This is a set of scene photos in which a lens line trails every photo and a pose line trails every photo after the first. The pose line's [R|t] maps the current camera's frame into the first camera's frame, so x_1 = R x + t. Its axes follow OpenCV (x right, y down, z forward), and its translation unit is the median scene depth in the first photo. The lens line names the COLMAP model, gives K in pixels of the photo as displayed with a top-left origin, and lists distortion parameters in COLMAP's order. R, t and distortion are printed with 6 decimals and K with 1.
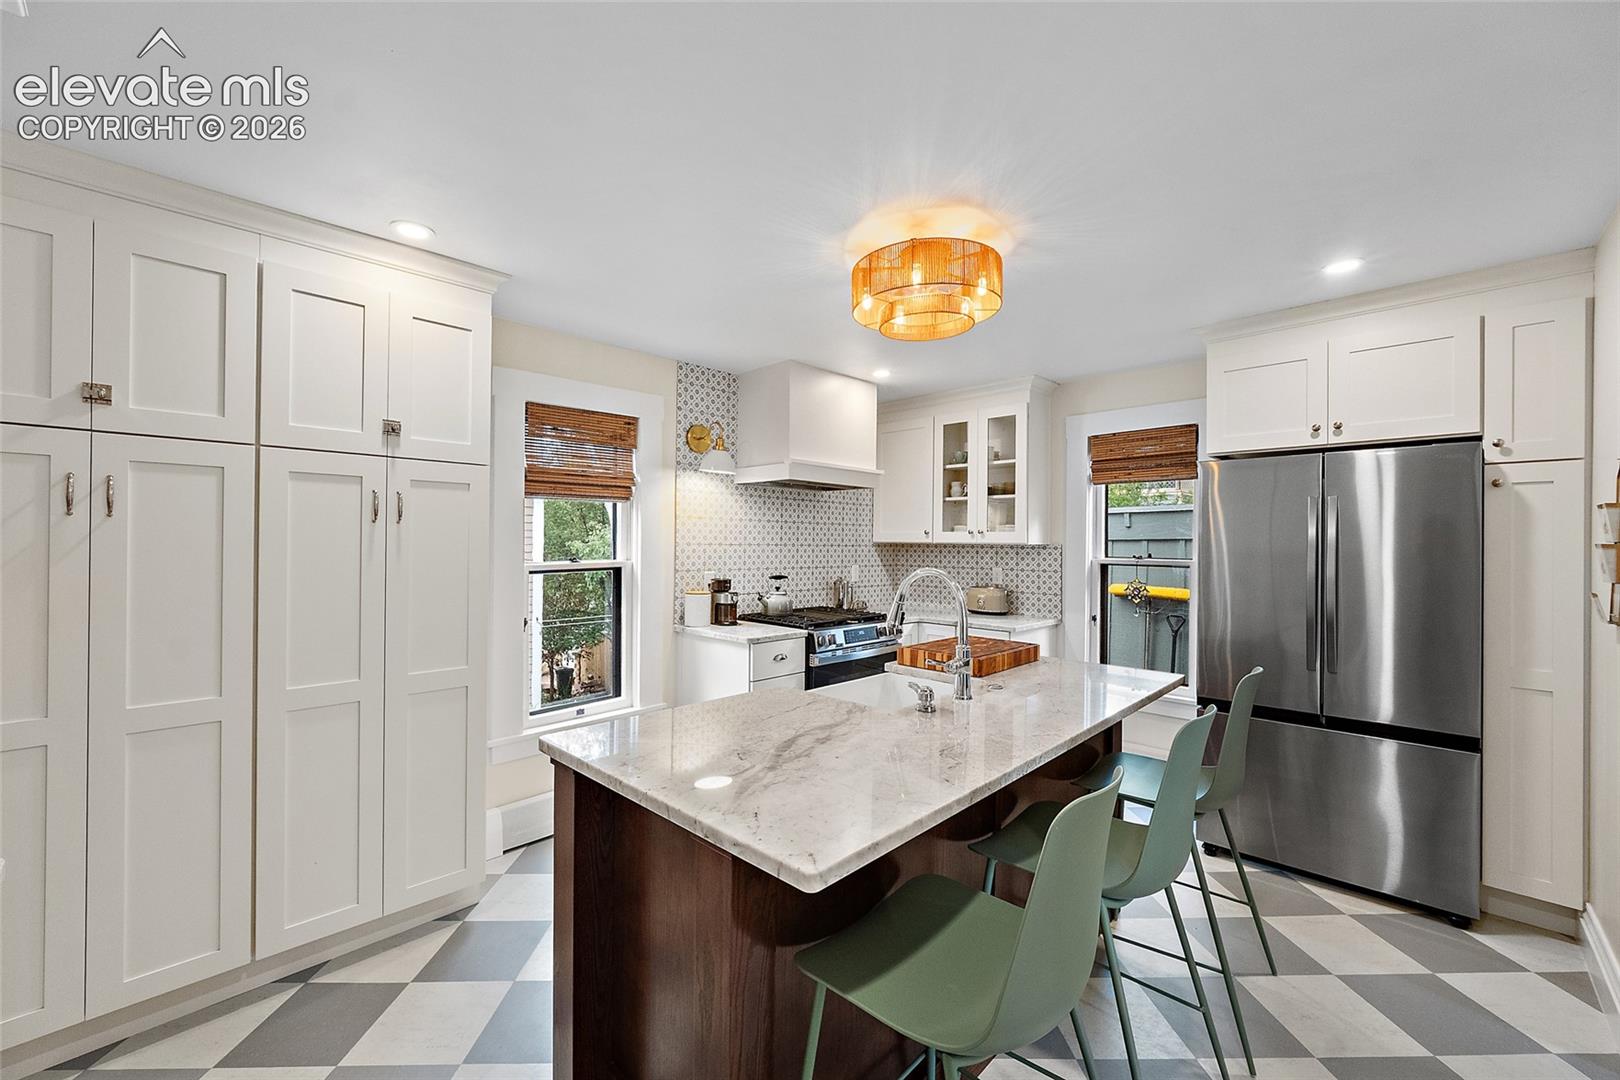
lens RADIAL K [[640.0, 0, 812.1], [0, 640.0, 541.8], [0, 0, 1]] dist [-0.007164, 0.000726]
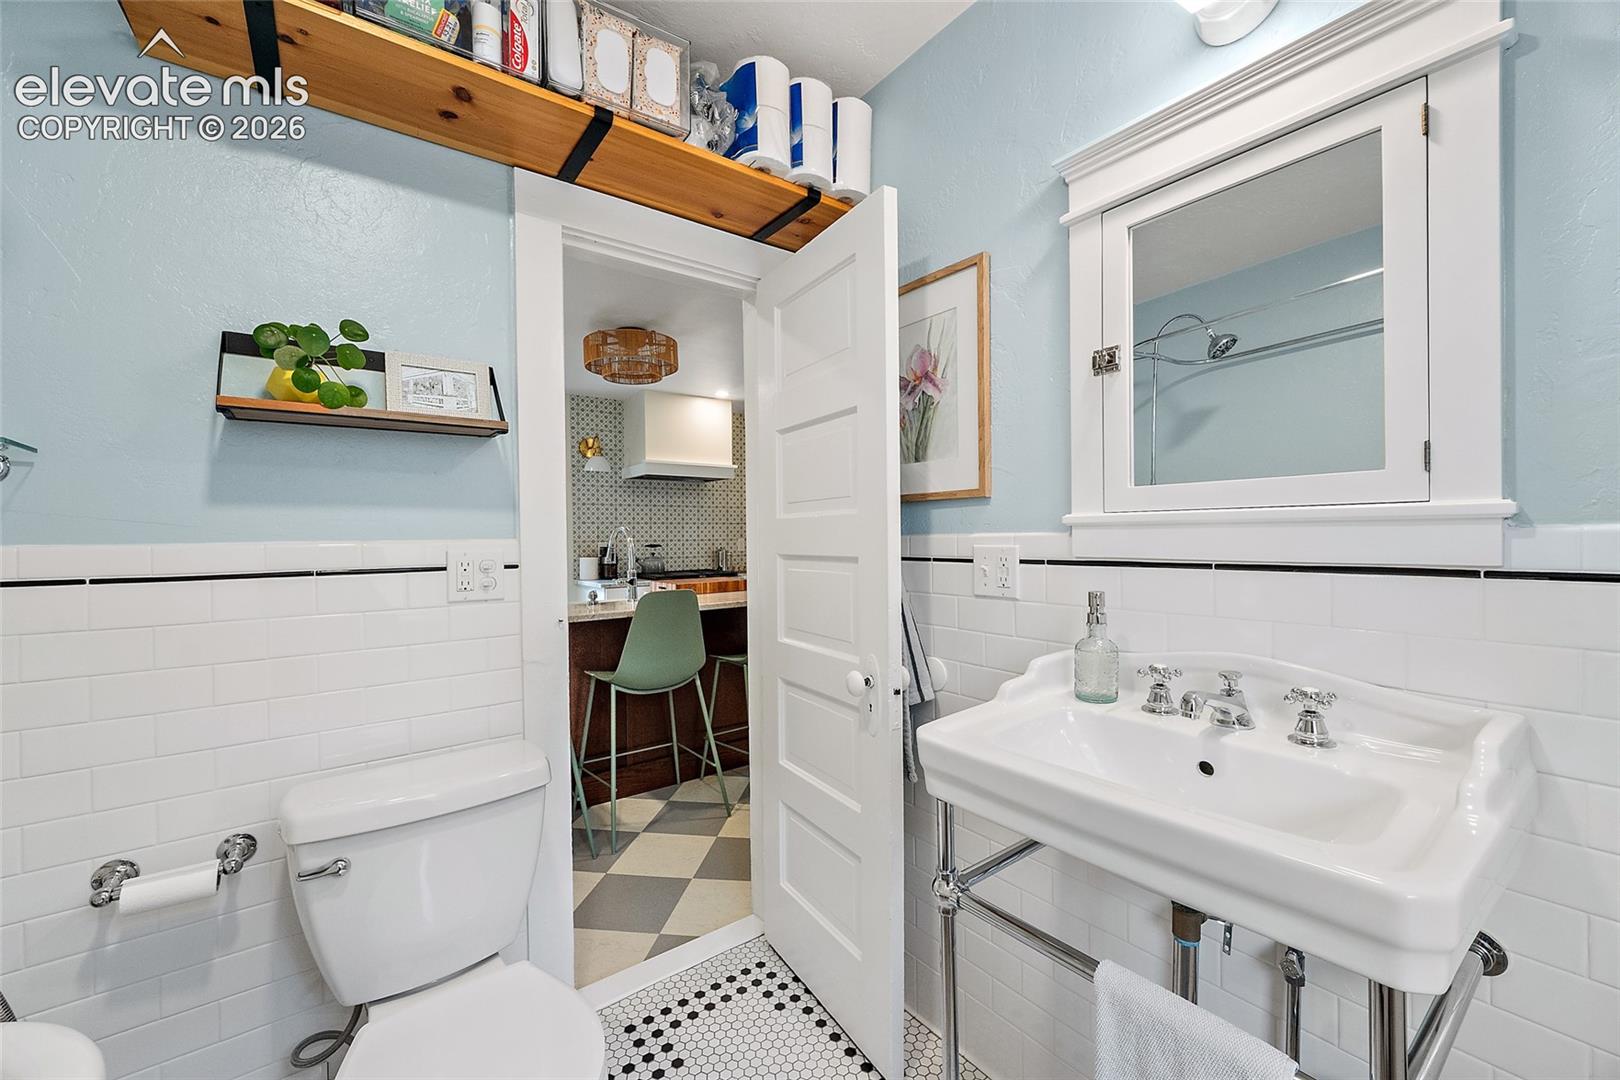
lens RADIAL K [[640.0, 0, 806.3], [0, 640.0, 542.2], [0, 0, 1]] dist [-0.007164, 0.000726]
pose [[0.988773, -0.020122, -0.148063, 0.516805], [0.021811, 0.999714, 0.009790, 0.044598], [0.147823, -0.012910, 0.988930, -0.339836]]
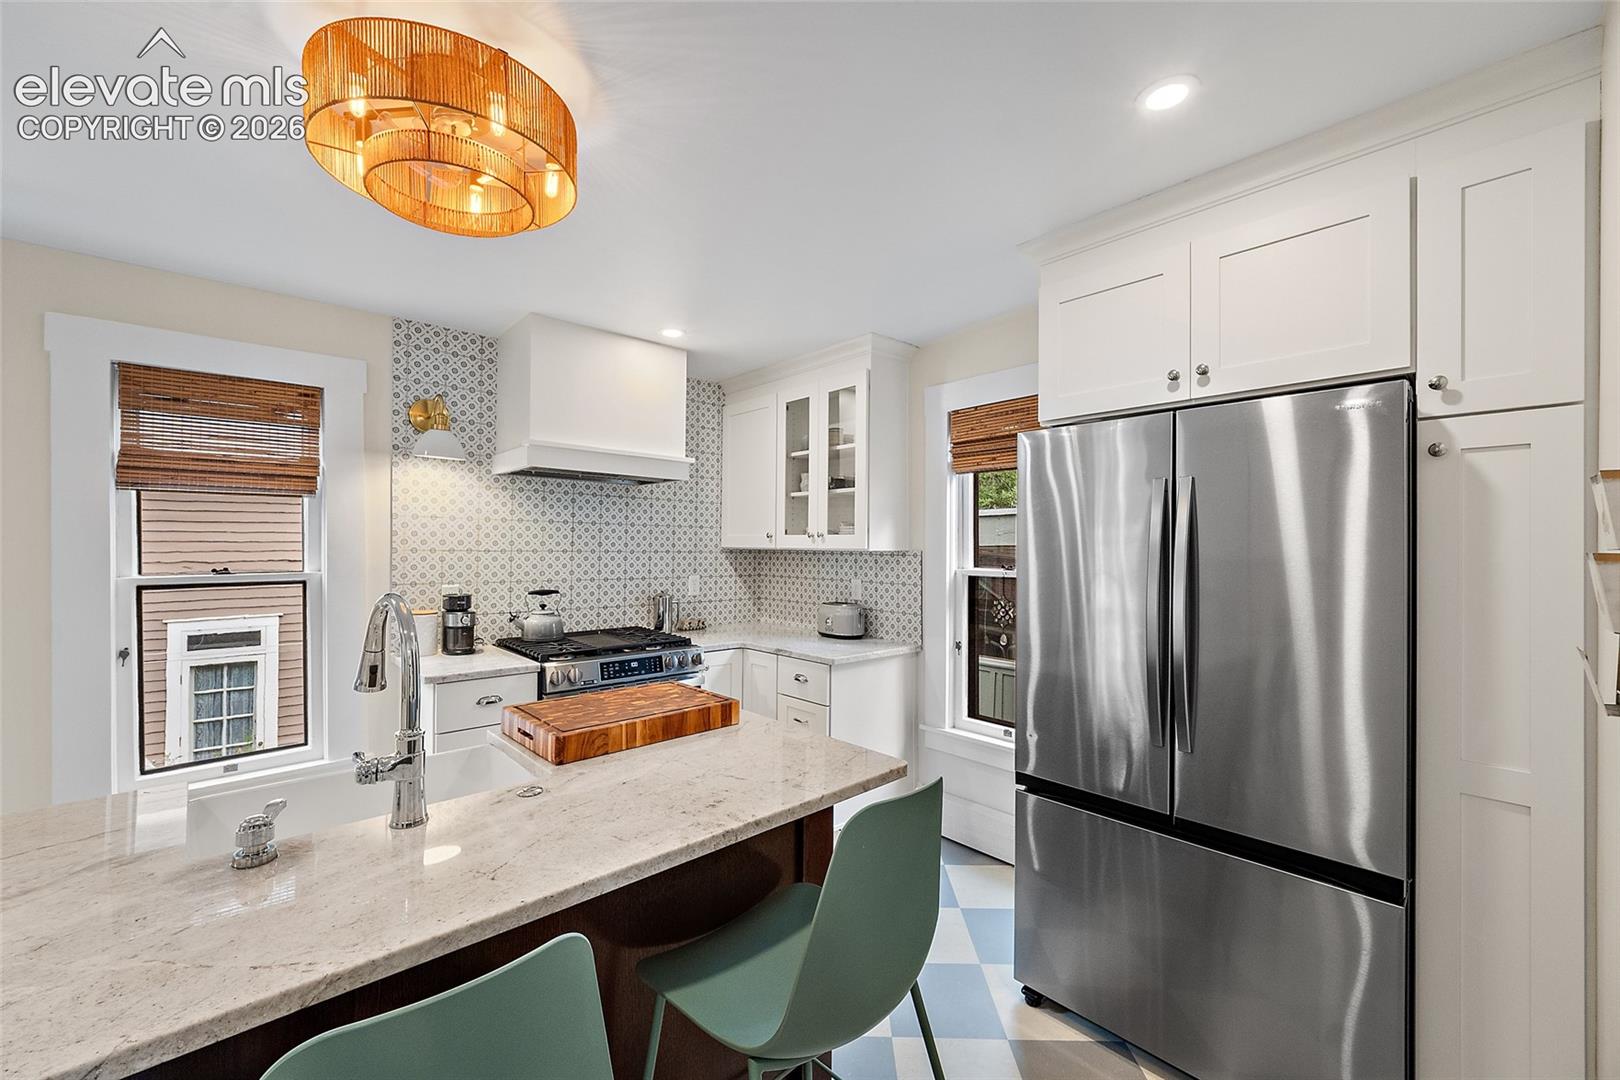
lens RADIAL K [[640.0, 0, 805.7], [0, 640.0, 544.1], [0, 0, 1]] dist [-0.007164, 0.000726]
pose [[0.998742, -0.000063, -0.050146, 0.336200], [-0.000166, 0.999990, -0.004553, -0.000673], [0.050145, 0.004555, 0.998732, 0.243531]]
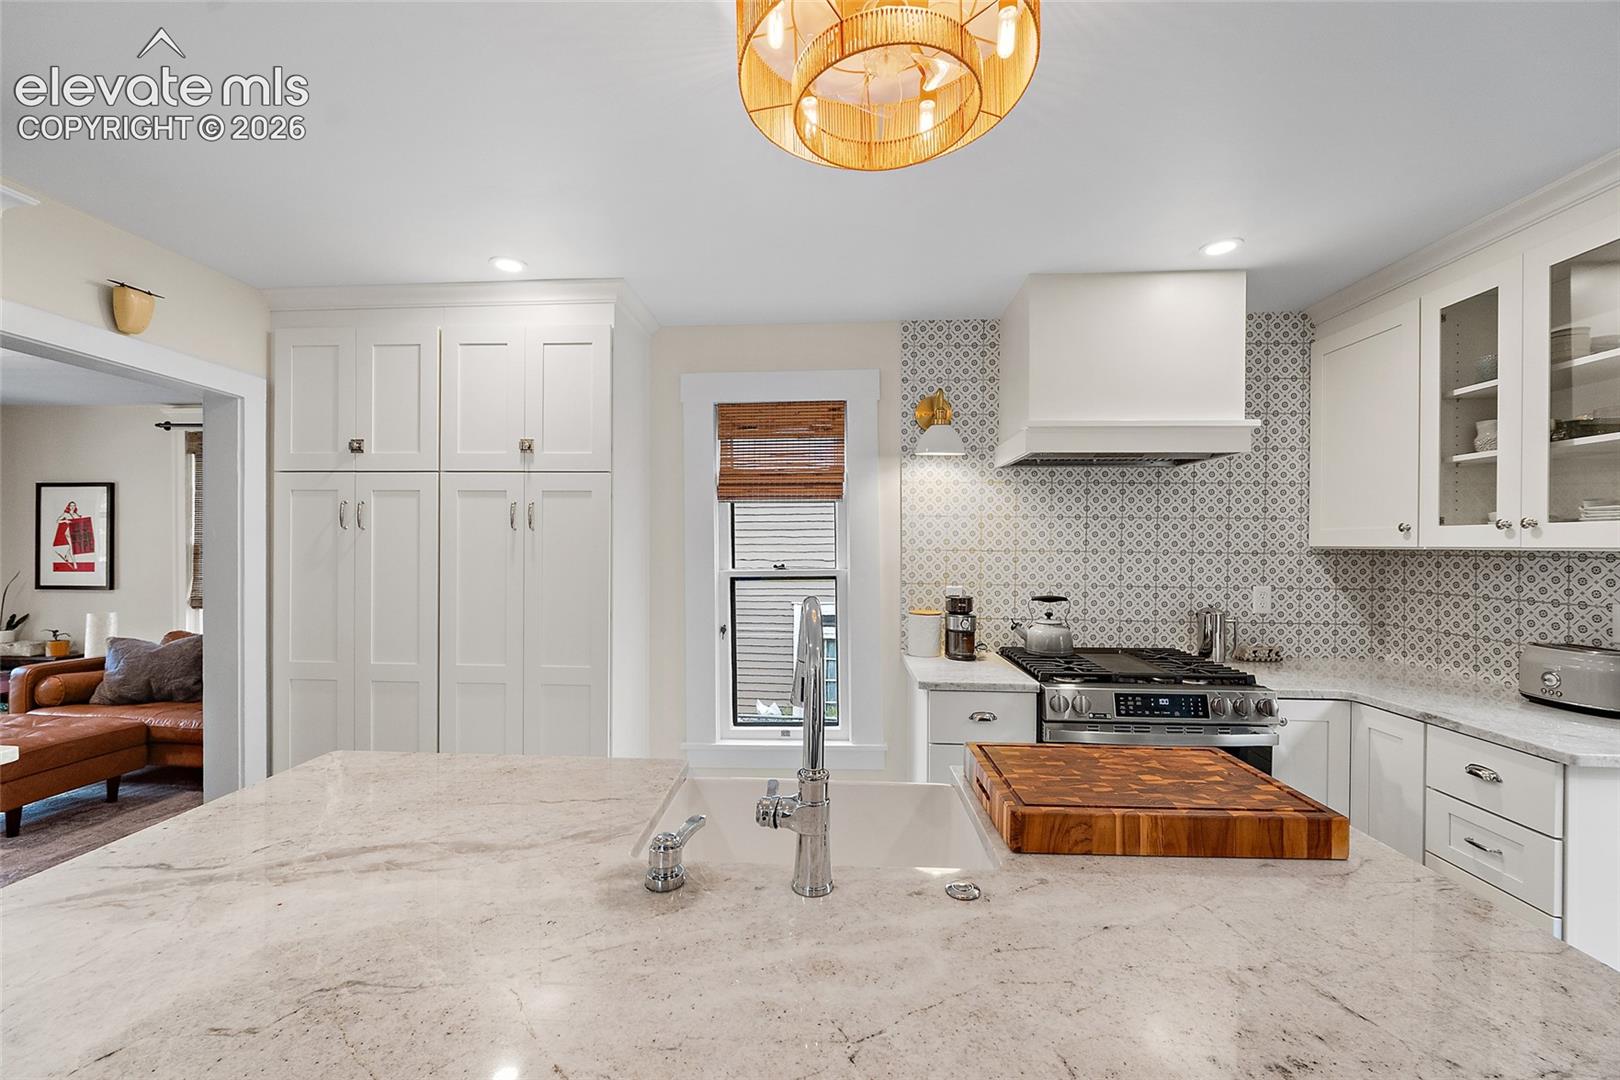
lens RADIAL K [[640.0, 0, 801.2], [0, 640.0, 547.6], [0, 0, 1]] dist [-0.007164, 0.000726]
pose [[0.656396, -0.002013, -0.754414, 0.311838], [0.000219, 0.999997, -0.002478, 0.002664], [0.754417, 0.001461, 0.656394, 0.379634]]
